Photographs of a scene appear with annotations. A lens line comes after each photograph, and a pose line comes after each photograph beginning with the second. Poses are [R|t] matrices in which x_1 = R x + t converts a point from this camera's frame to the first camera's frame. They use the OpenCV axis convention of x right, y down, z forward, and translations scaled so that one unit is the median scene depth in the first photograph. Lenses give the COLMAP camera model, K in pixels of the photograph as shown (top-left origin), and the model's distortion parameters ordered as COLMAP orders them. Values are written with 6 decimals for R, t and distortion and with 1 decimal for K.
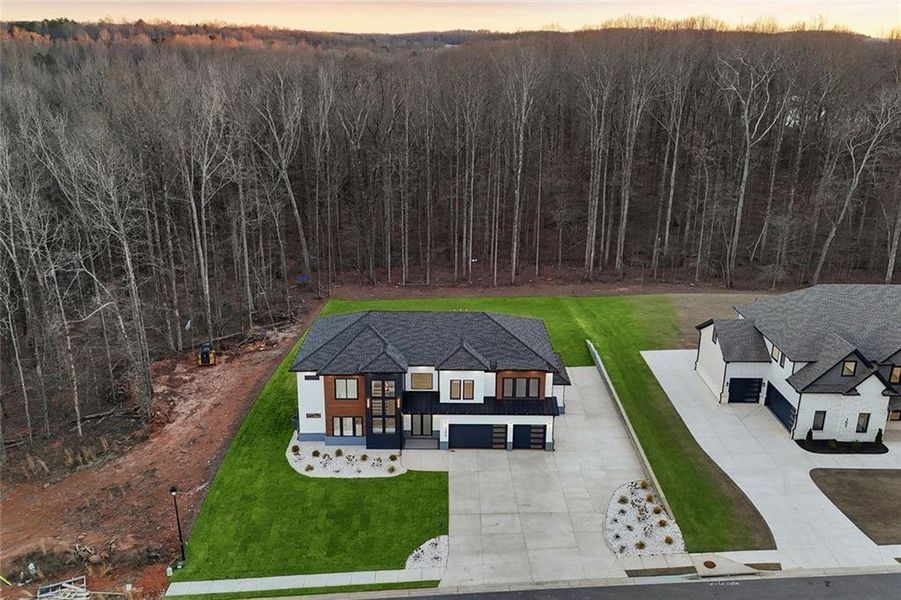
lens RADIAL K [[770.3, 0, 455.7], [0, 770.3, 297.9], [0, 0, 1]] dist [0.061474, -0.051050]
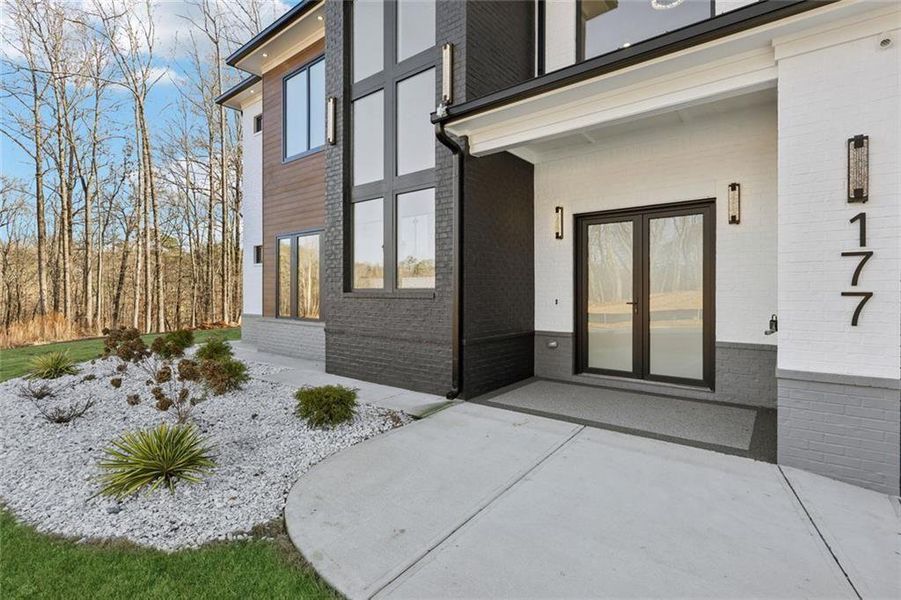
lens RADIAL K [[426.5, 0, 449.7], [0, 426.5, 292.6], [0, 0, 1]] dist [0.002501, 0.002336]
pose [[0.776248, -0.010074, -0.630347, -0.018299], [-0.193924, 0.947576, -0.253953, 0.199408], [0.599860, 0.319370, 0.733601, 0.937458]]
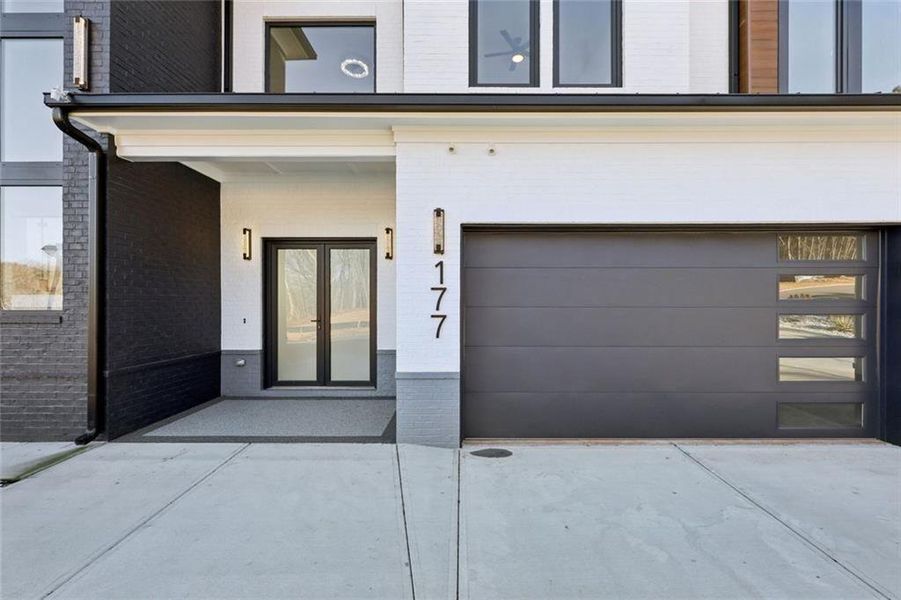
lens RADIAL K [[371.2, 0, 457.5], [0, 371.2, 302.7], [0, 0, 1]] dist [0.007565, -0.001484]
pose [[0.999616, -0.011404, -0.025251, -0.008147], [0.002684, 0.946937, -0.321408, 0.195868], [0.027577, 0.321217, 0.946604, 0.942006]]
